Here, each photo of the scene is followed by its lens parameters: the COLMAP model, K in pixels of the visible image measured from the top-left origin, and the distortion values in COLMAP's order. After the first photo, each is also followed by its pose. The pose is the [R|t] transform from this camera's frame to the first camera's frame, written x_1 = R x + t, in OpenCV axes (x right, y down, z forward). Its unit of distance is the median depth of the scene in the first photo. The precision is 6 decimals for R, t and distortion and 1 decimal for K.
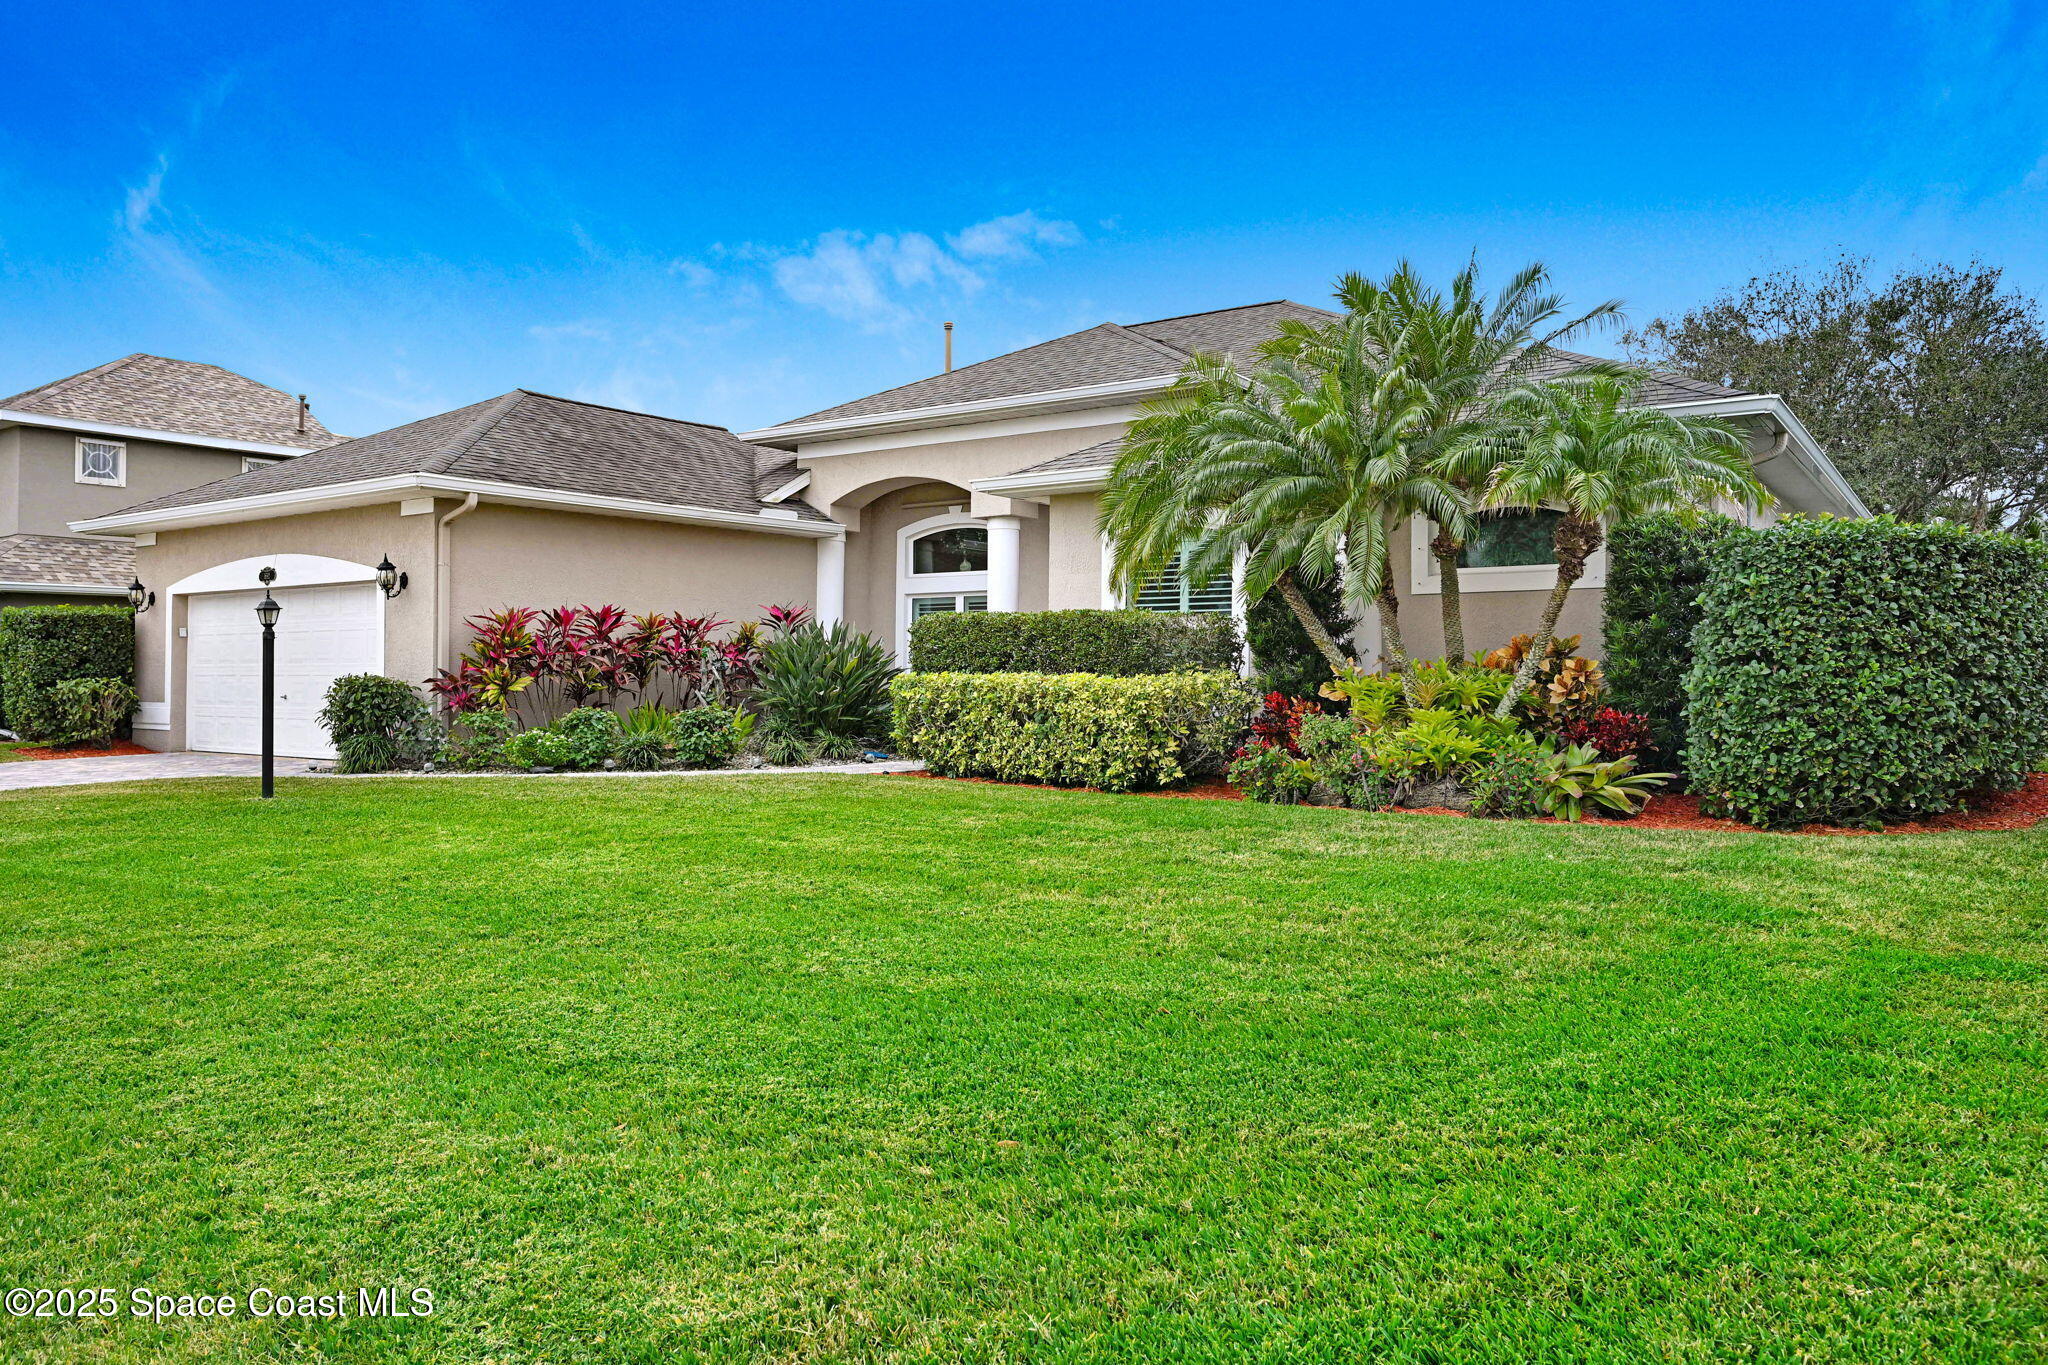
lens RADIAL K [[1405.4, 0, 1021.9], [0, 1405.4, 637.0], [0, 0, 1]] dist [-0.001215, 0.000052]
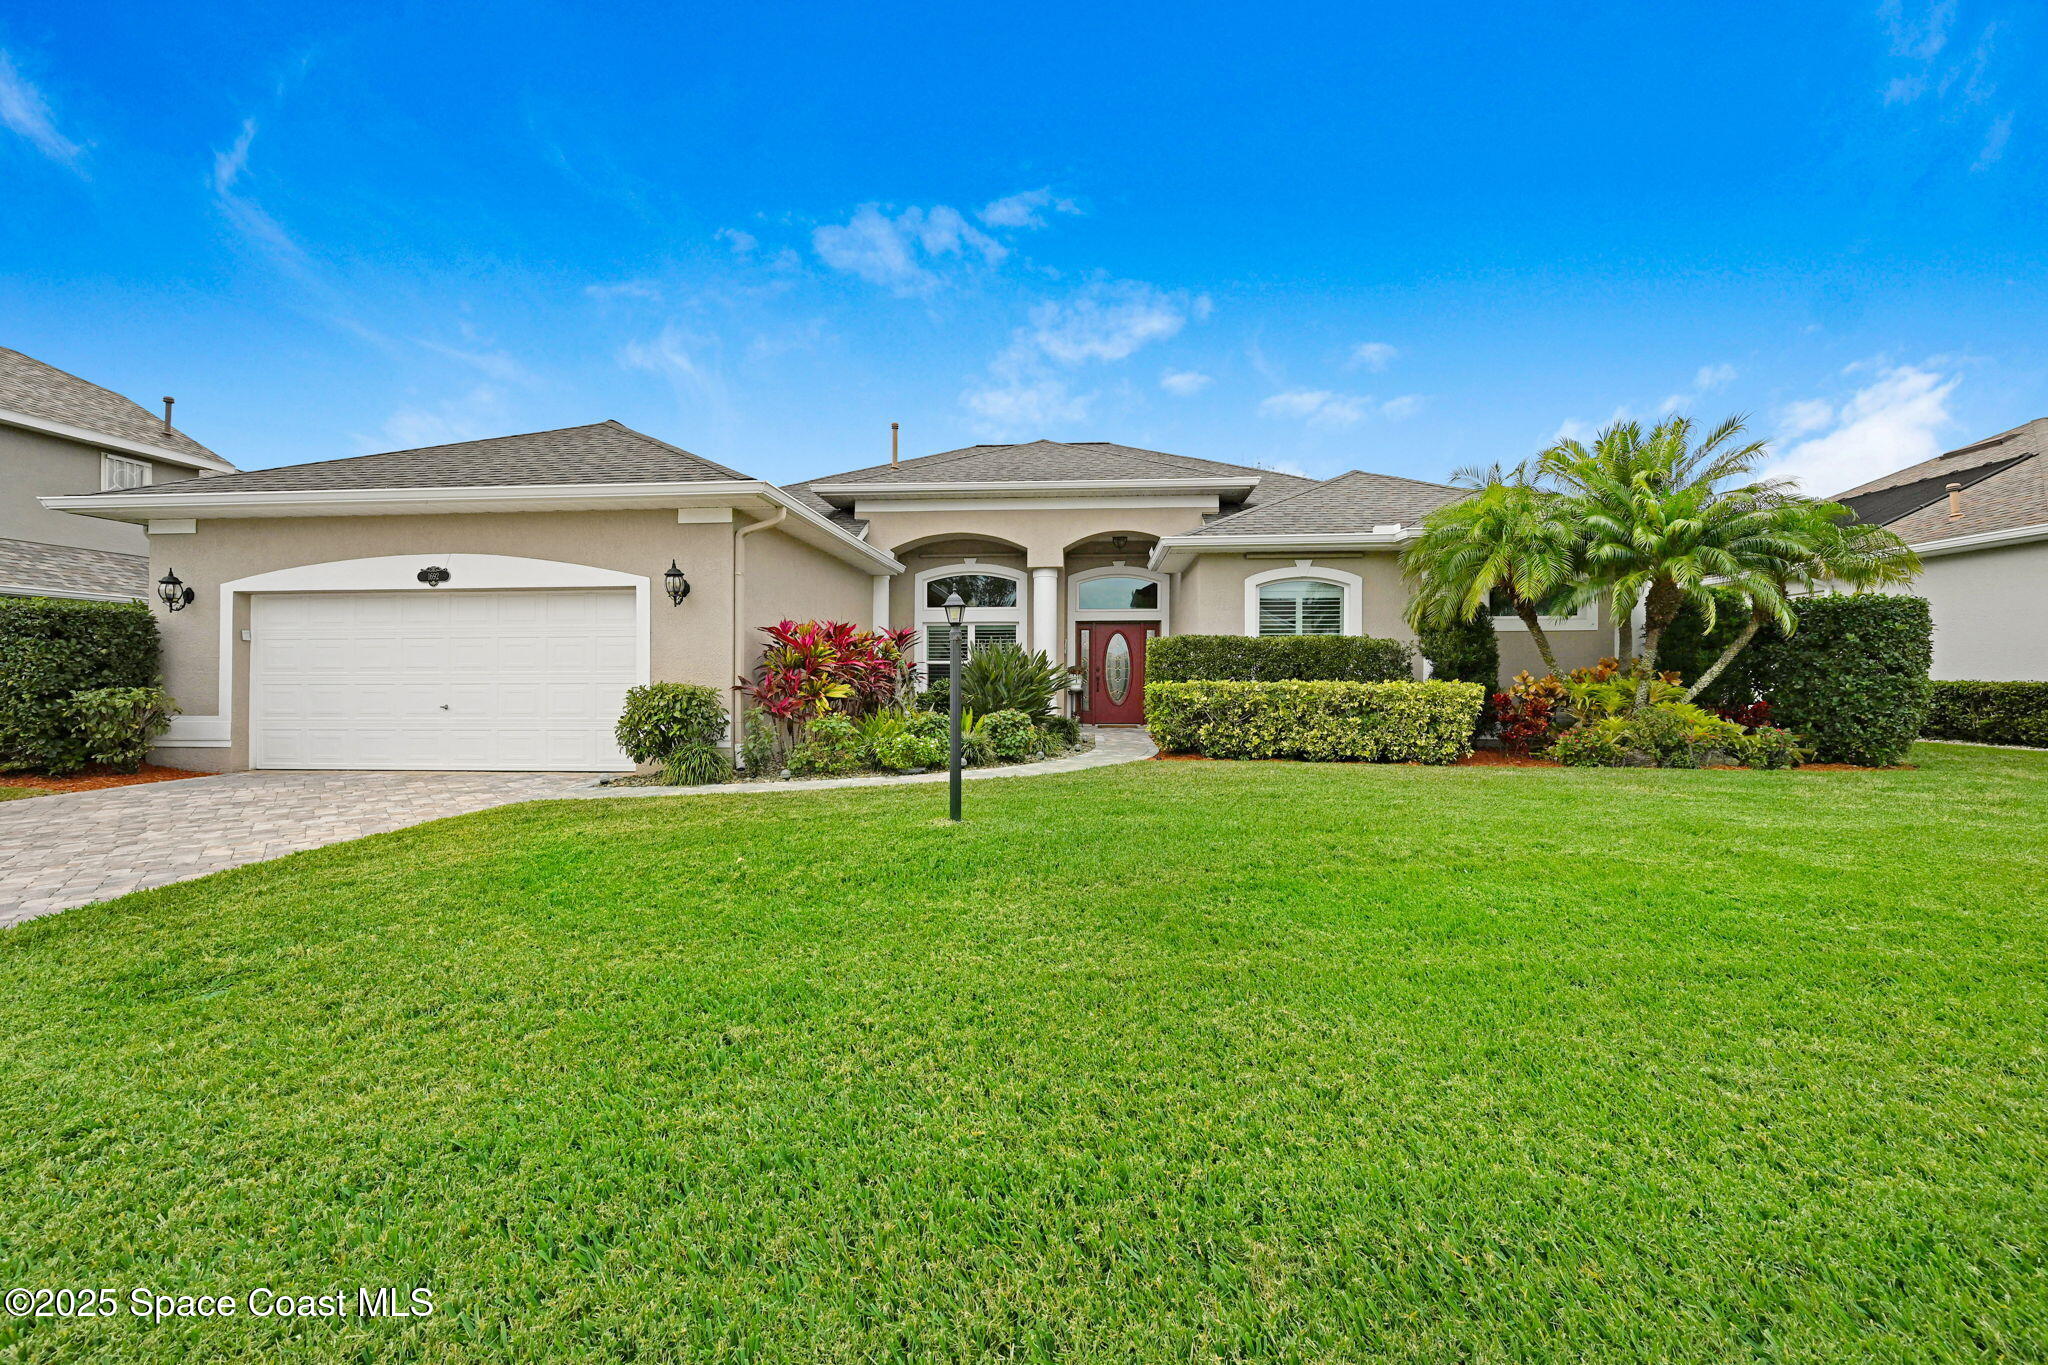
lens RADIAL K [[835.0, 0, 1032.3], [0, 835.0, 668.2], [0, 0, 1]] dist [-0.001486, -0.000177]
pose [[0.859729, 0.008088, 0.510687, -0.459796], [-0.011966, 0.999919, 0.004309, 0.009487], [-0.510611, -0.009815, 0.859756, 0.312985]]
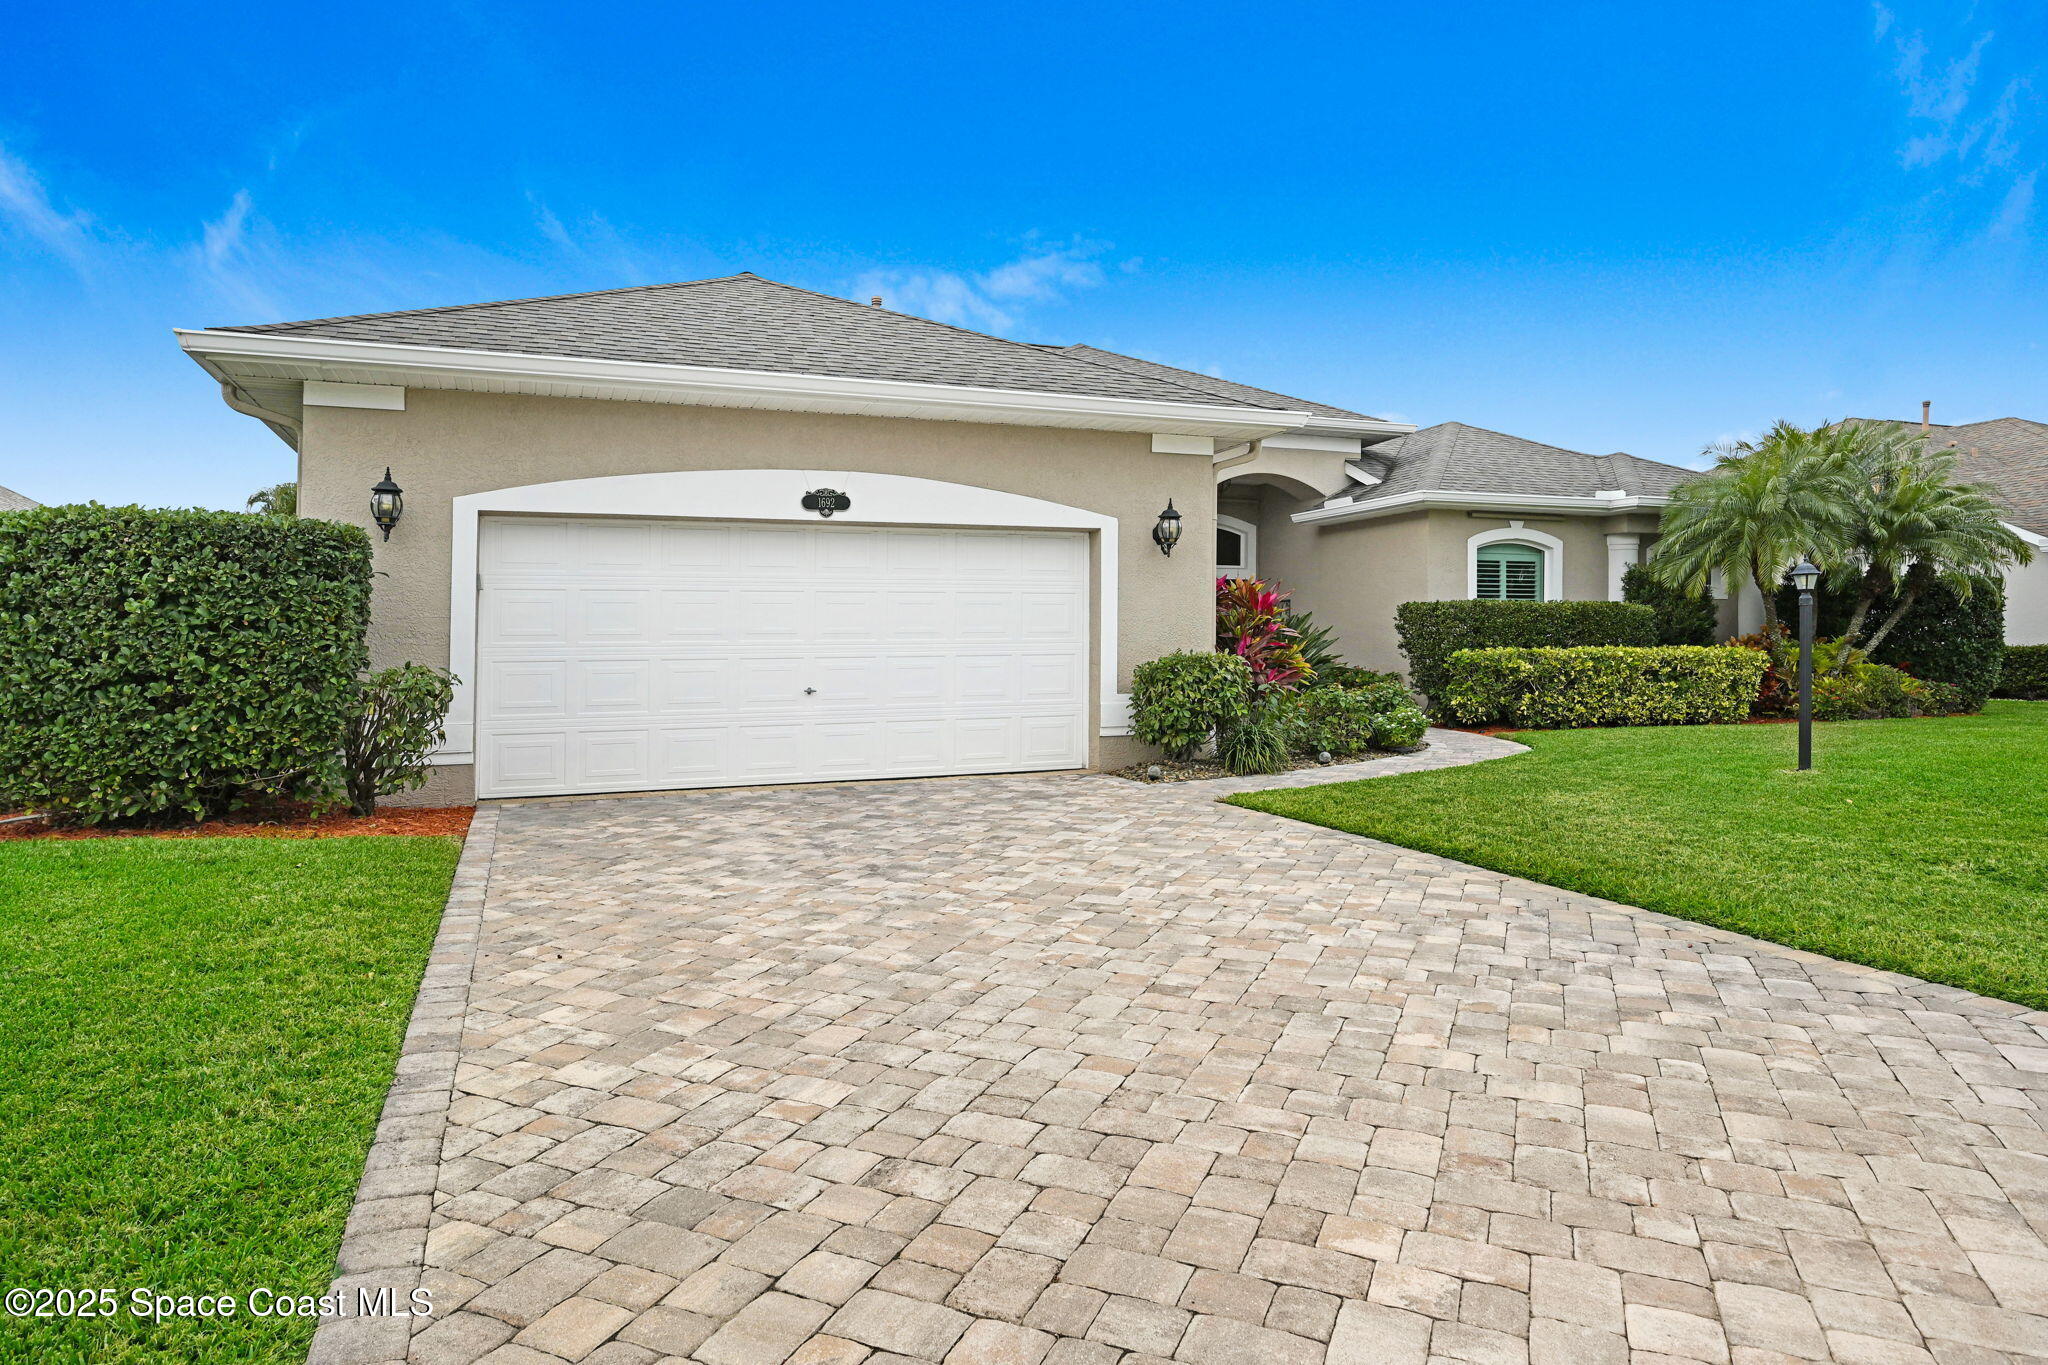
lens RADIAL K [[1176.7, 0, 1024.0], [0, 1176.7, 682.5], [0, 0, 1]] dist [-0.003077, -0.001017]
pose [[0.555491, -0.022979, 0.831205, -0.900648], [-0.008719, 0.999402, 0.033456, 0.019201], [-0.831477, -0.025832, 0.554958, 0.599331]]
